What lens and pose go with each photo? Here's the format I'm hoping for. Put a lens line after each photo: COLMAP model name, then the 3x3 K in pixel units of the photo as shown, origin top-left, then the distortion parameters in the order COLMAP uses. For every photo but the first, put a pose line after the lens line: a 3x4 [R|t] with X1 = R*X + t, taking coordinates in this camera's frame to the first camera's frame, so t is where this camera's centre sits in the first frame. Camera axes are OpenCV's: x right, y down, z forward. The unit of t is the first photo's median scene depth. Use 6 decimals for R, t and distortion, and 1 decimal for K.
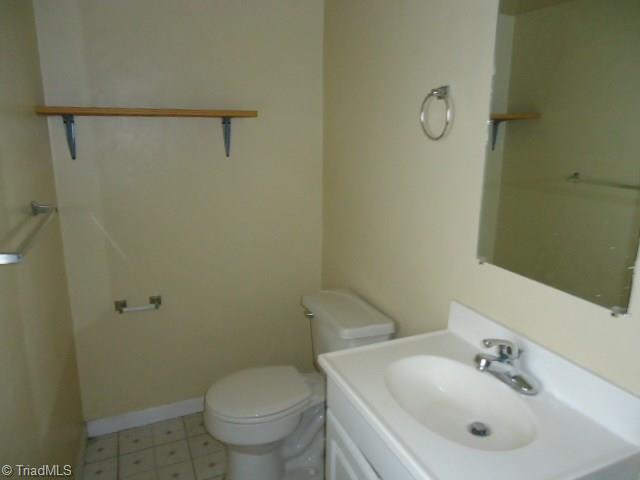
lens RADIAL K [[463.3, 0, 320.0], [0, 463.3, 240.0], [0, 0, 1]] dist [-0.001871, -0.002262]
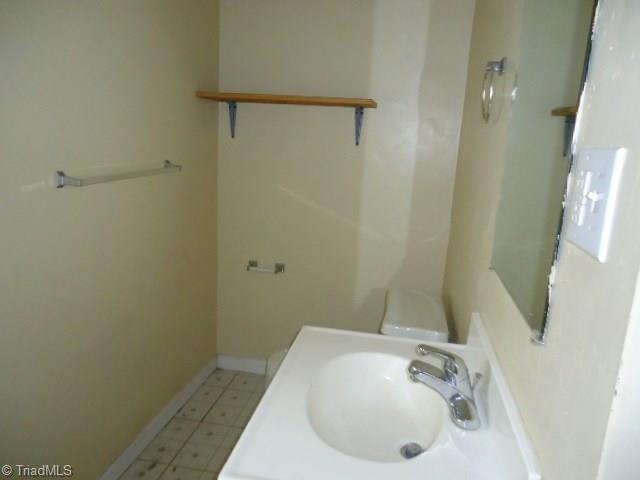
lens RADIAL K [[463.3, 0, 320.0], [0, 463.3, 240.0], [0, 0, 1]] dist [-0.001871, -0.002262]
pose [[0.830887, 0.164568, -0.531548, 0.335195], [-0.180786, 0.983280, 0.021831, 0.023609], [0.526254, 0.077957, 0.846747, 0.092558]]
